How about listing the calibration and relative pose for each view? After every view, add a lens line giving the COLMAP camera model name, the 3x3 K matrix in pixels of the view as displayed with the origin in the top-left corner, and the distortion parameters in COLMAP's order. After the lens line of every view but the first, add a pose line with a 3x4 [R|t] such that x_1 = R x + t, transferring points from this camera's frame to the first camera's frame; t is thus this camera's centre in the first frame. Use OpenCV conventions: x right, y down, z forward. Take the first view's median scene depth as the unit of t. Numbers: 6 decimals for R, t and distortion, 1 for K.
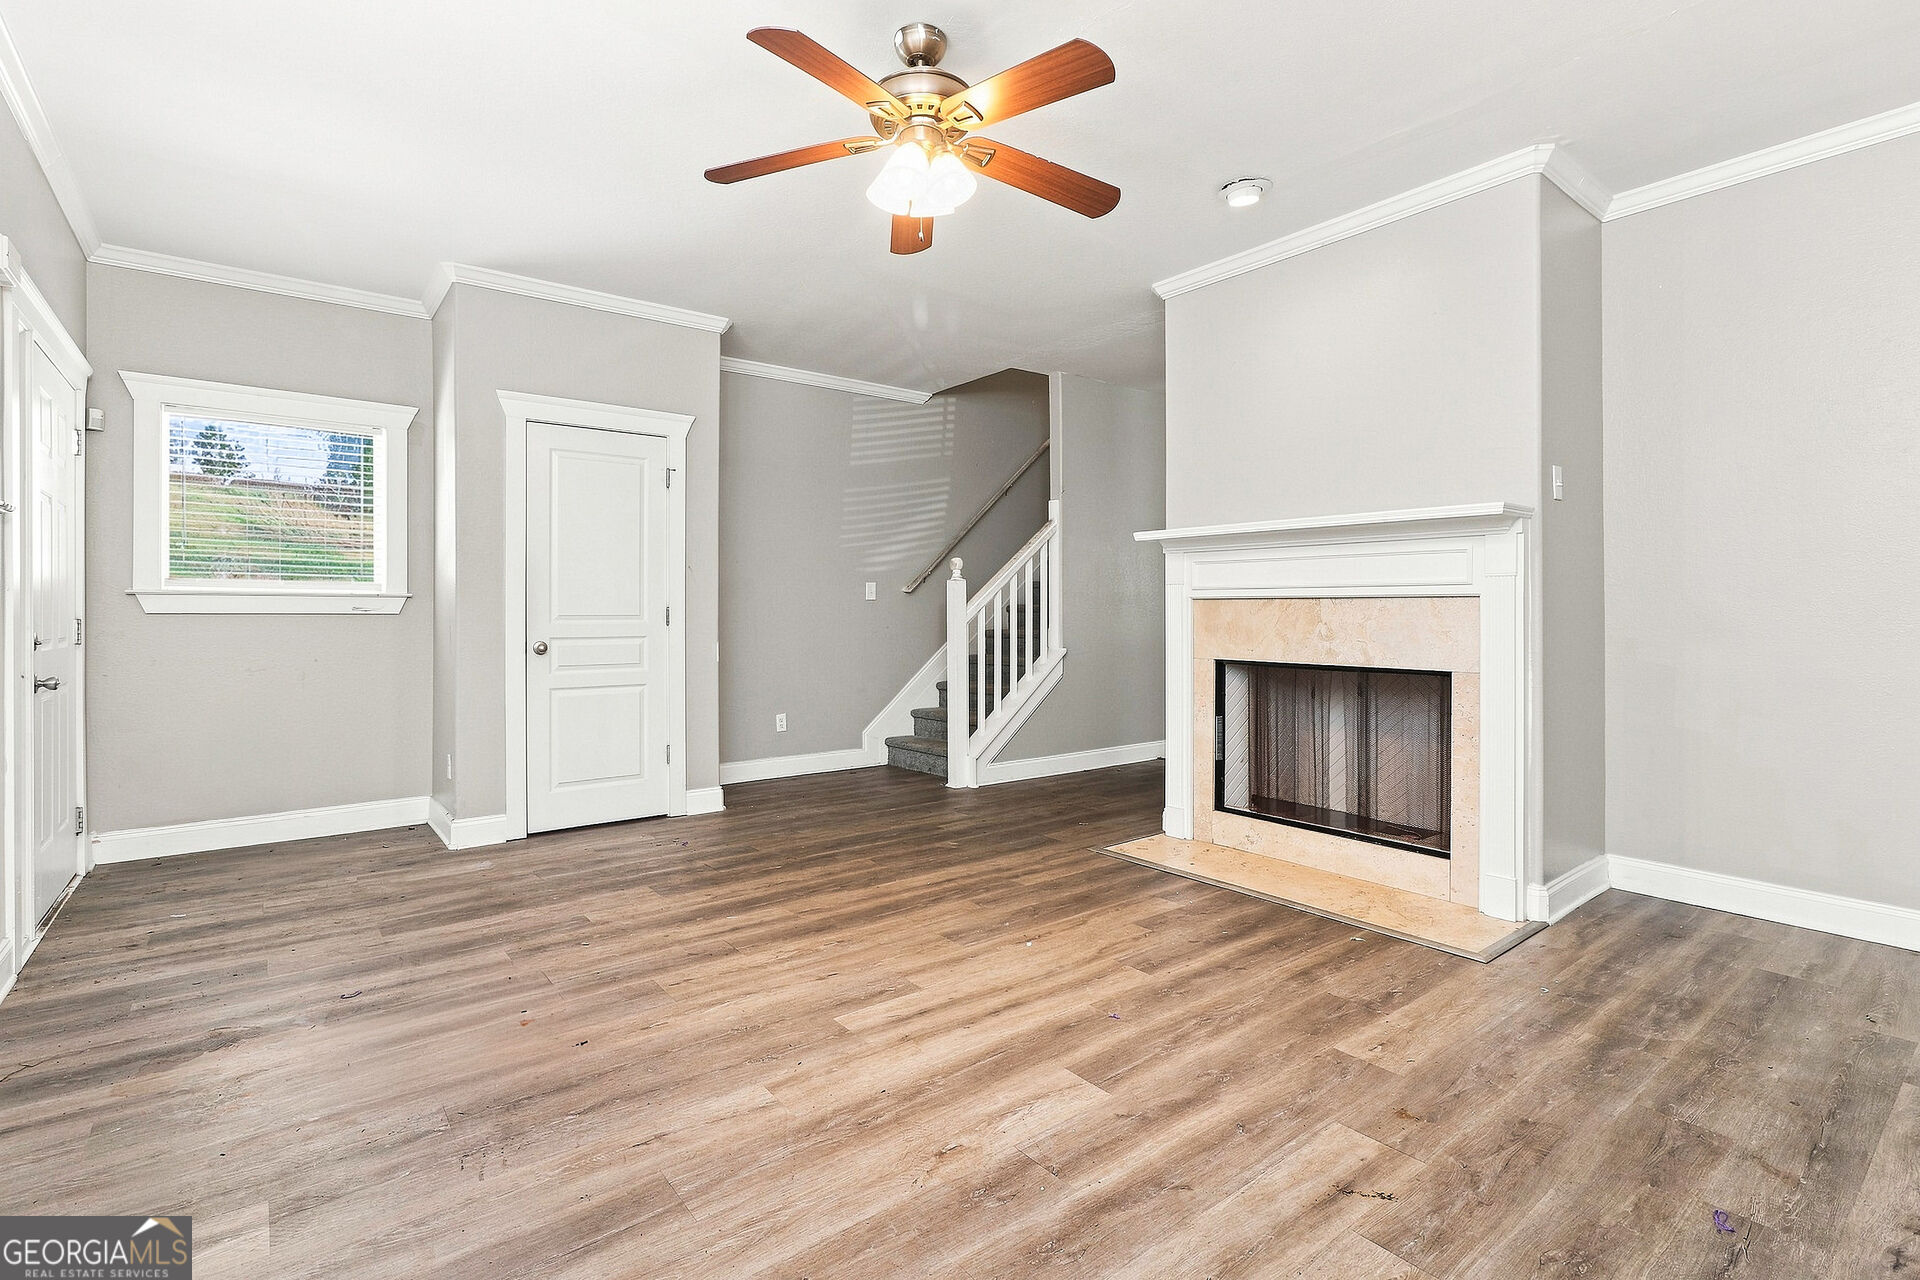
lens RADIAL K [[890.6, 0, 959.3], [0, 890.6, 614.3], [0, 0, 1]] dist [-0.004985, 0.000380]
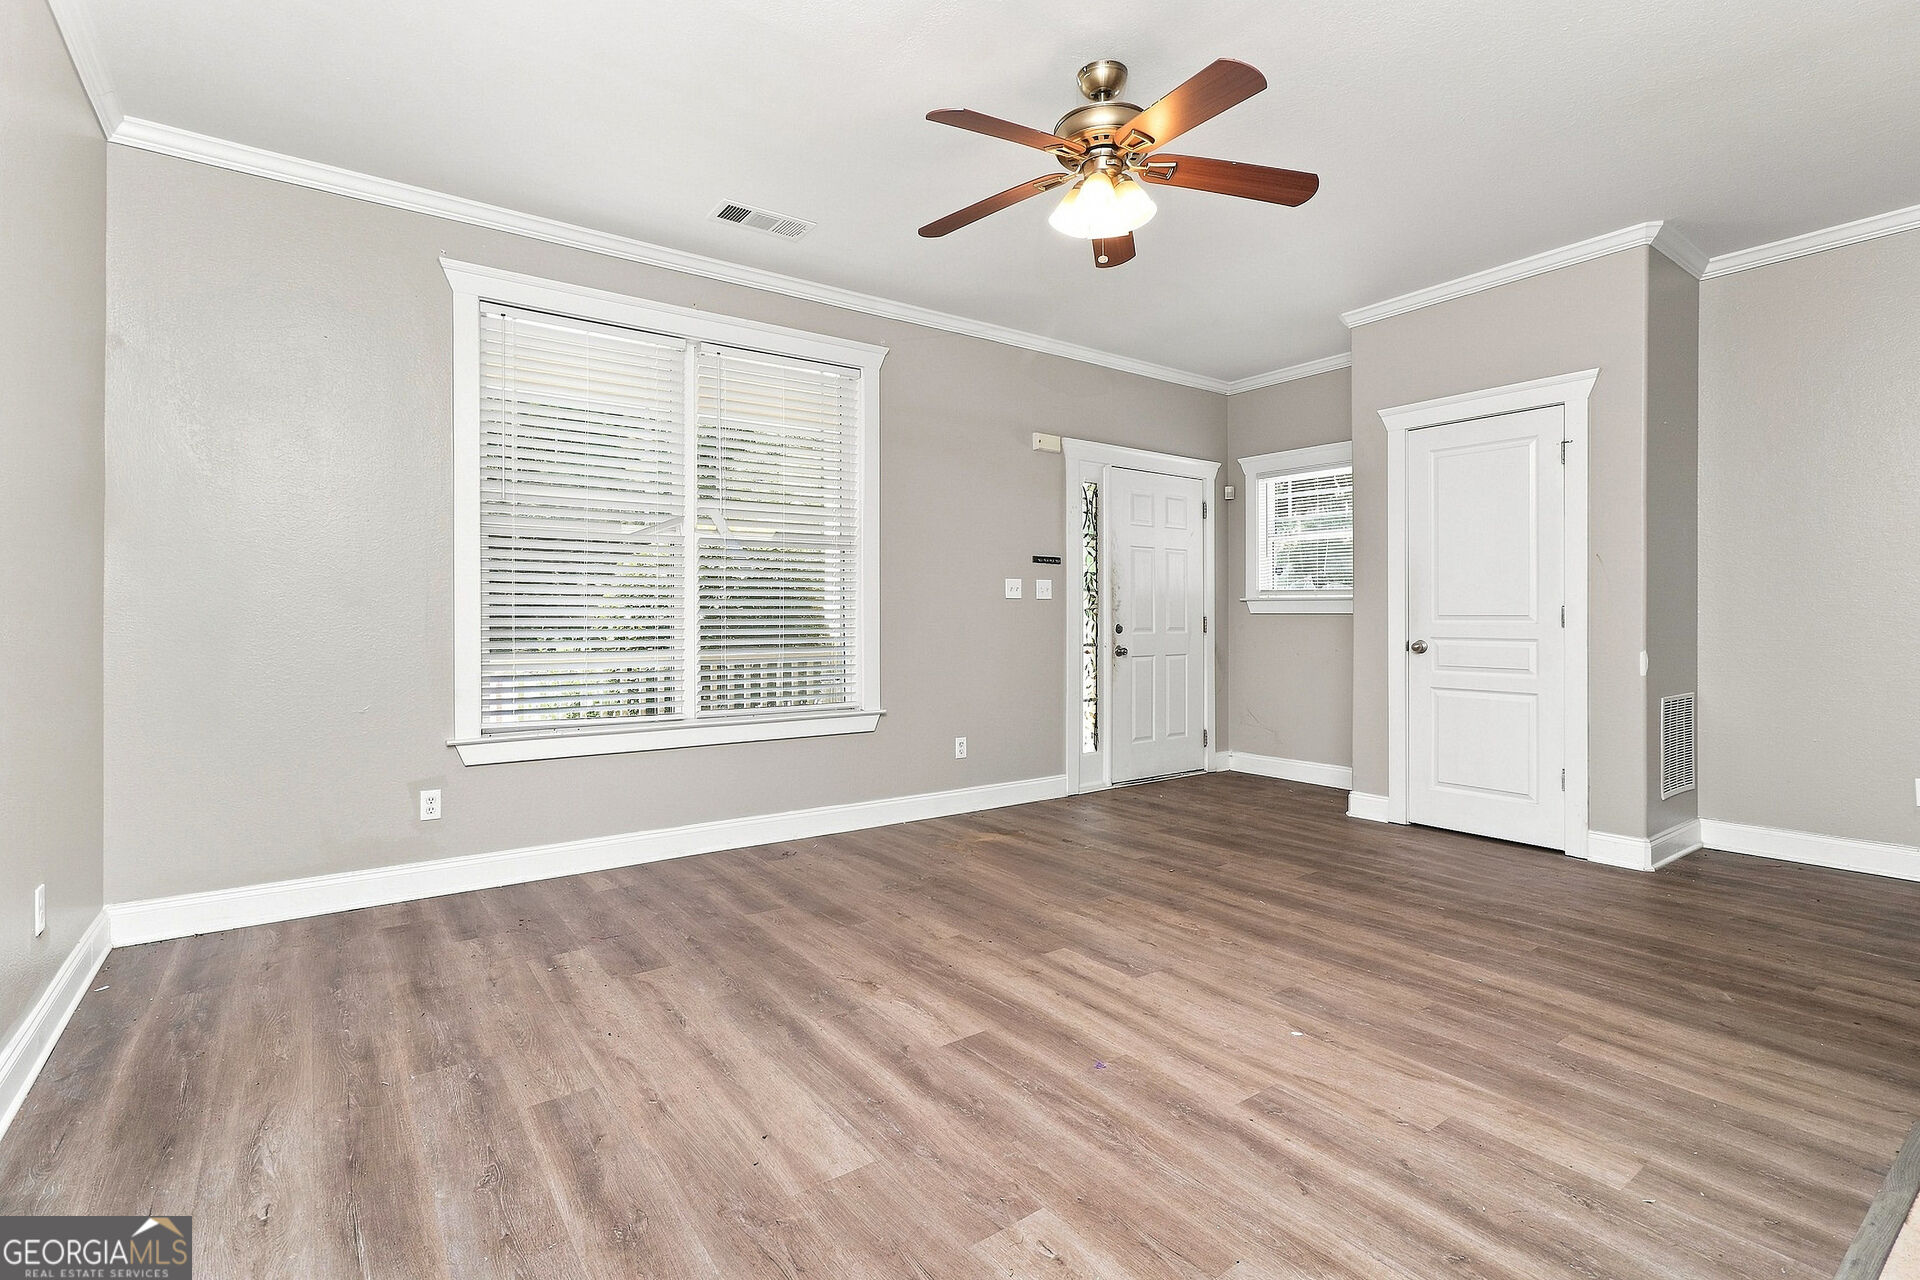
lens RADIAL K [[885.1, 0, 933.6], [0, 885.1, 612.3], [0, 0, 1]] dist [-0.001827, 0.000809]
pose [[-0.051485, -0.004602, -0.998663, 0.825480], [0.003692, 0.999982, -0.004798, 0.000783], [0.998667, -0.003934, -0.051467, 0.678849]]
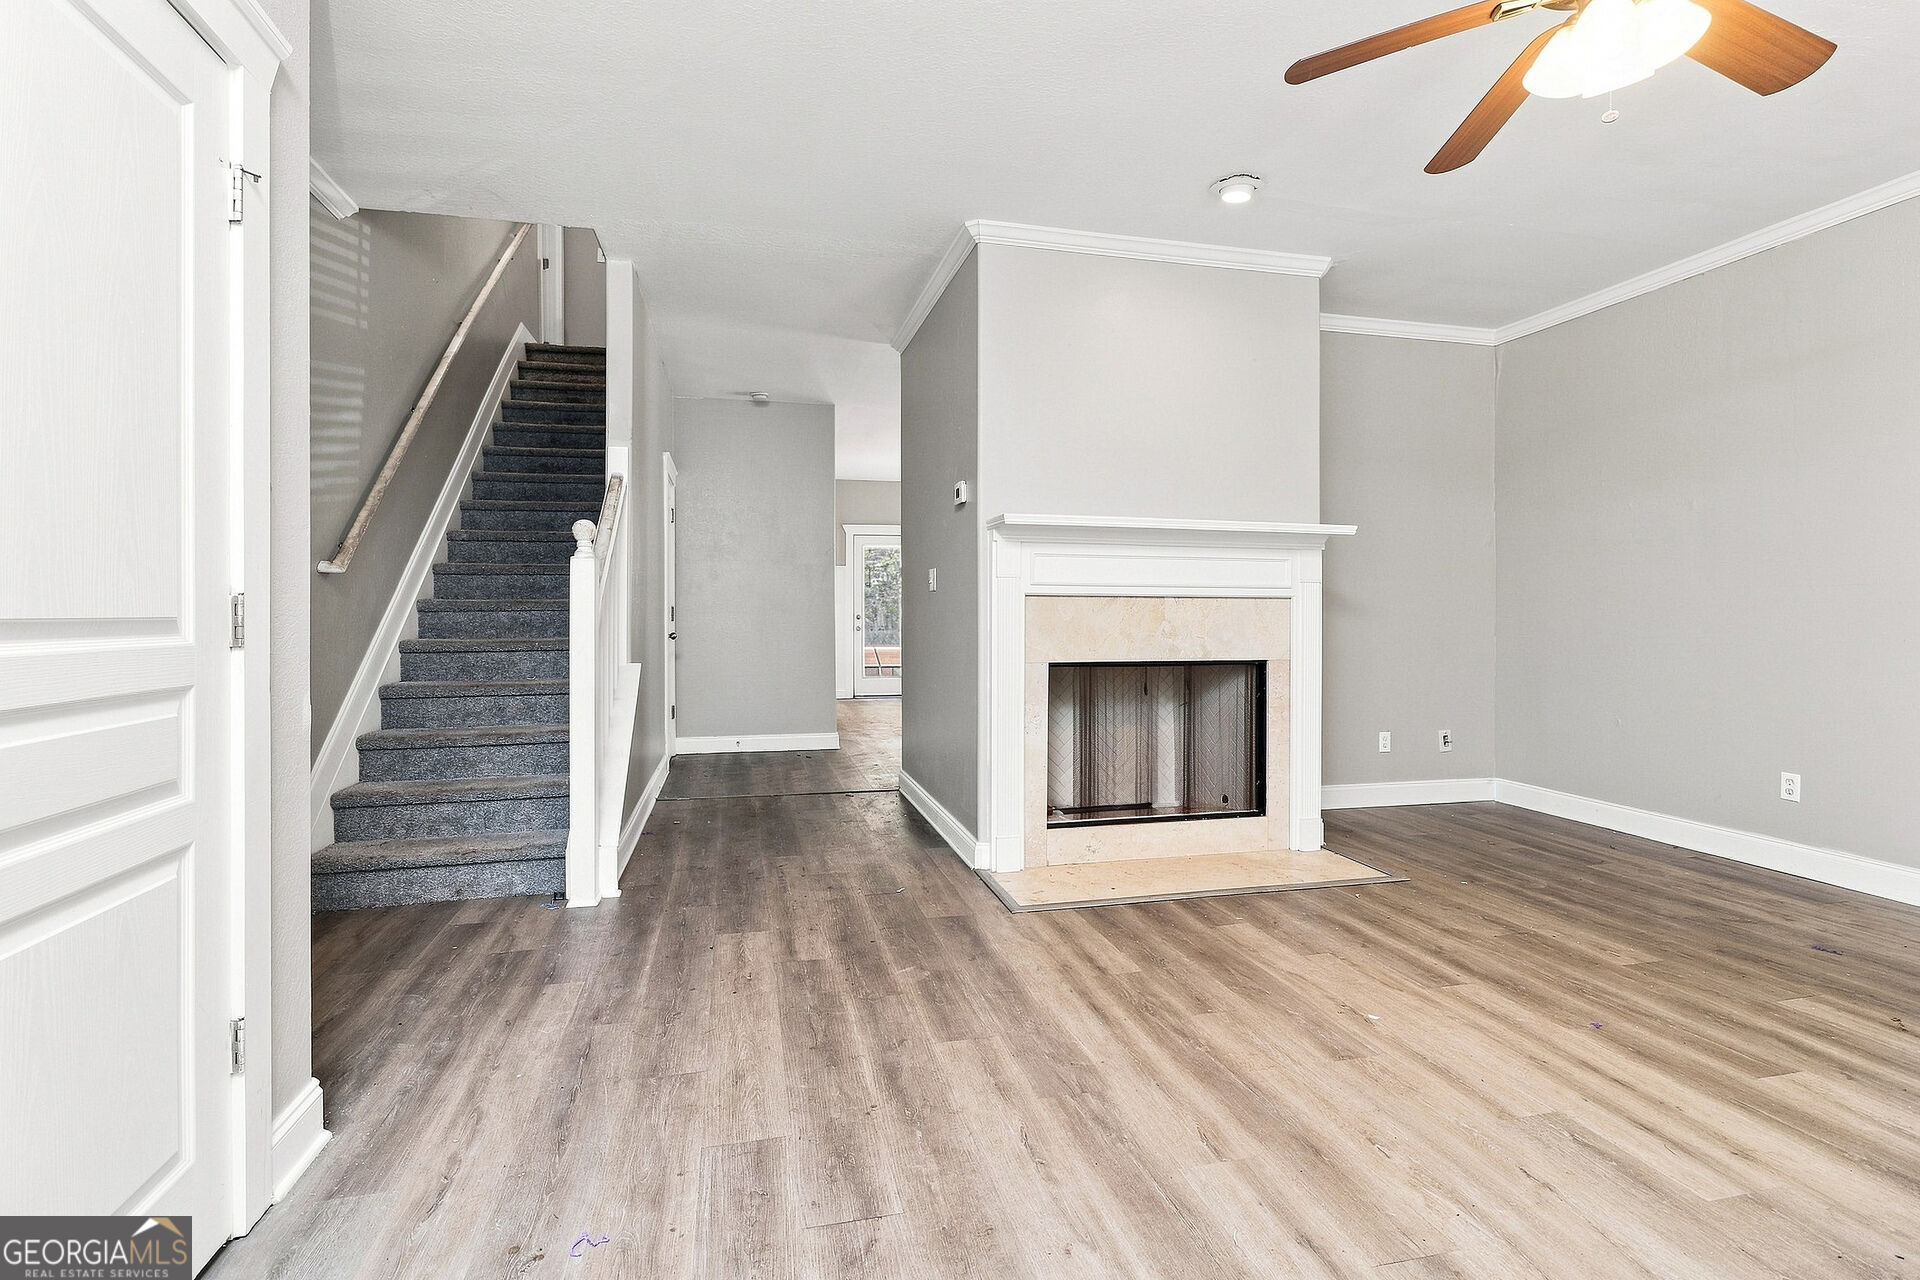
lens RADIAL K [[885.1, 0, 933.6], [0, 885.1, 612.3], [0, 0, 1]] dist [-0.001827, 0.000809]
pose [[0.423751, -0.001637, 0.905777, -0.779407], [0.002162, 0.999997, 0.000796, -0.002666], [-0.905776, 0.001621, 0.423753, 0.960646]]
